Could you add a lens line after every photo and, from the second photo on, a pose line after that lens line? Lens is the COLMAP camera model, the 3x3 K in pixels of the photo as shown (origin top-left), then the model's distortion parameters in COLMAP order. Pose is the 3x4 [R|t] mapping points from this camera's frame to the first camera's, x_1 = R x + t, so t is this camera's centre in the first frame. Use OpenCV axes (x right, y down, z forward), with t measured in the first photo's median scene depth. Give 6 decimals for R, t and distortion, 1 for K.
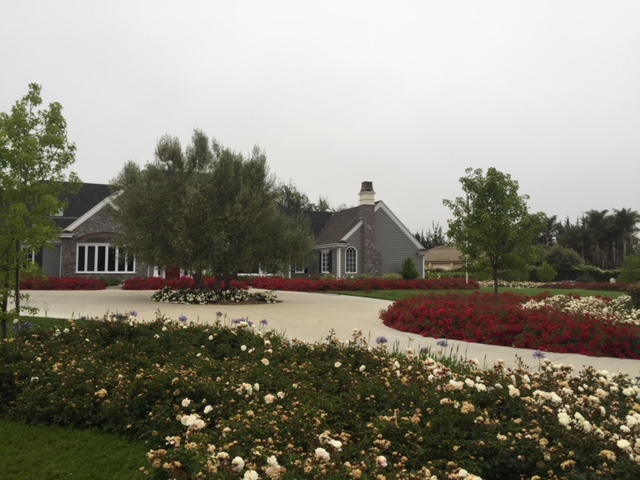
lens RADIAL K [[552.8, 0, 320.0], [0, 552.8, 240.0], [0, 0, 1]] dist [0.110765, -0.154845]
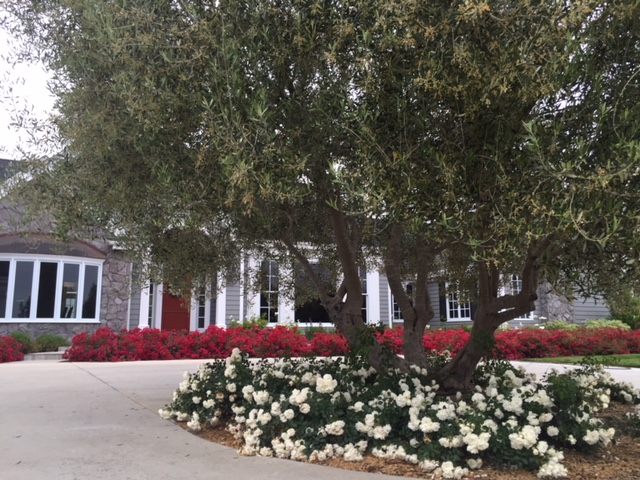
lens RADIAL K [[552.8, 0, 320.0], [0, 552.8, 240.0], [0, 0, 1]] dist [0.110765, -0.154845]
pose [[0.998628, -0.003896, 0.052223, -0.168124], [0.009461, 0.994242, -0.106742, 0.041614], [-0.051506, 0.107090, 0.992914, 0.509533]]
